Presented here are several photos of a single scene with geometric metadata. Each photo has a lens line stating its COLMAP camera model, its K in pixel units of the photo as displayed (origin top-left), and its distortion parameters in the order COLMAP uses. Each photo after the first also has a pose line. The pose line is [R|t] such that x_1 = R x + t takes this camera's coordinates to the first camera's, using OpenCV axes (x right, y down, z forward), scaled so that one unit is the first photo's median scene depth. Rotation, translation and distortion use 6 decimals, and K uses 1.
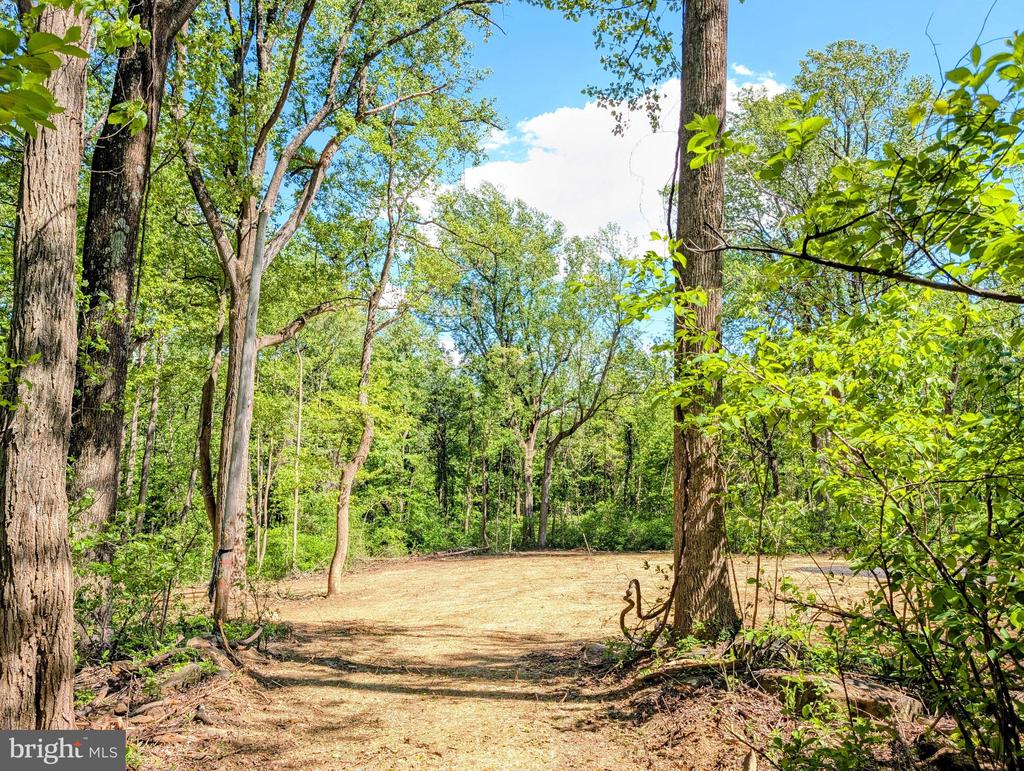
lens RADIAL K [[733.9, 0, 518.2], [0, 733.9, 377.4], [0, 0, 1]] dist [0.025594, -0.020274]
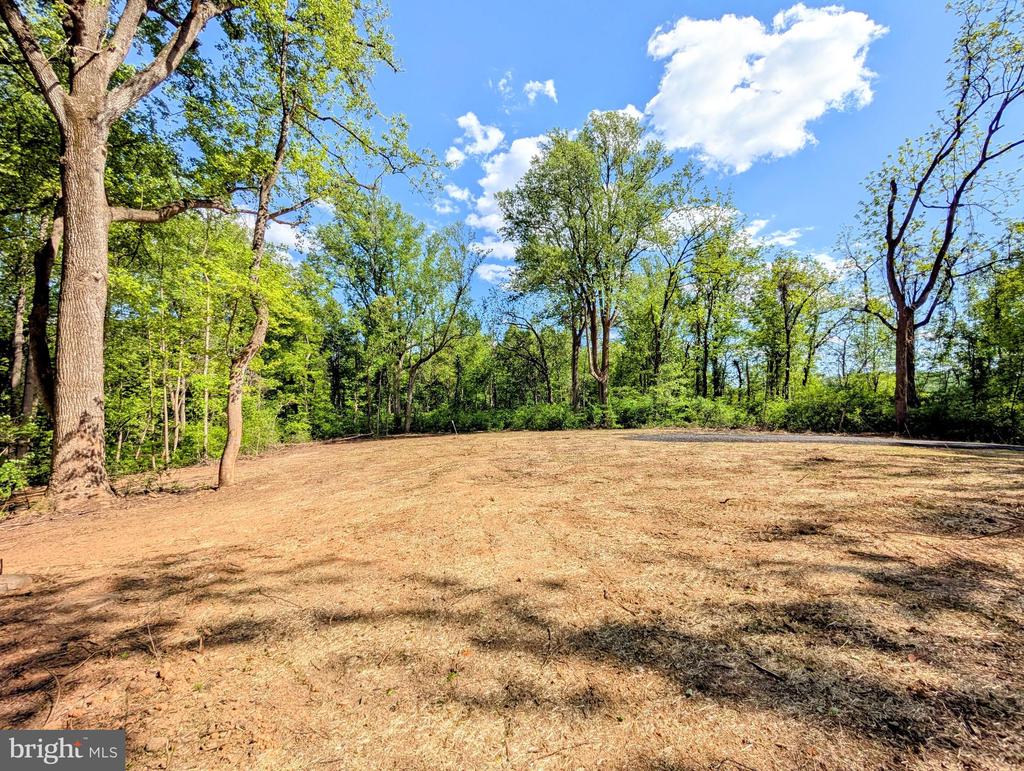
lens RADIAL K [[381.1, 0, 511.4], [0, 381.1, 387.4], [0, 0, 1]] dist [0.002114, 0.000007]
pose [[0.944547, -0.001454, 0.328374, -0.022552], [-0.035978, 0.993512, 0.107888, 0.036784], [-0.326400, -0.113720, 0.938366, 0.156663]]
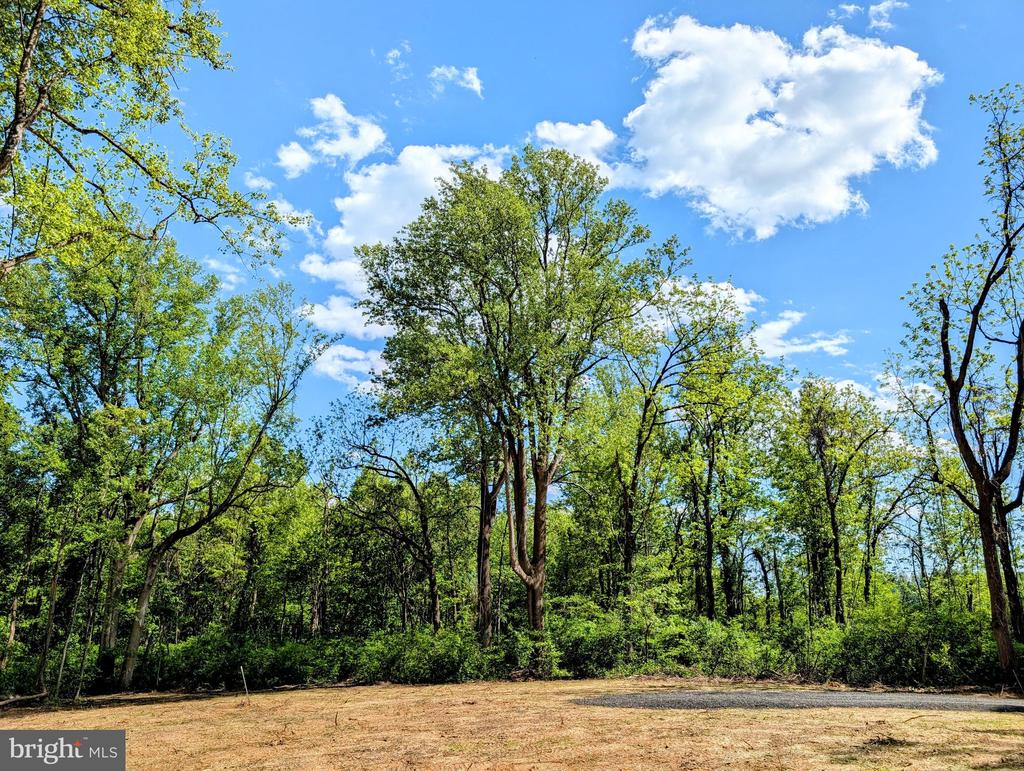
lens RADIAL K [[733.9, 0, 509.7], [0, 733.9, 389.5], [0, 0, 1]] dist [0.025594, -0.020274]
pose [[0.855921, 0.145918, 0.496091, -0.044251], [-0.074397, 0.984129, -0.161108, 0.024996], [-0.511726, 0.100988, 0.853193, 0.132339]]
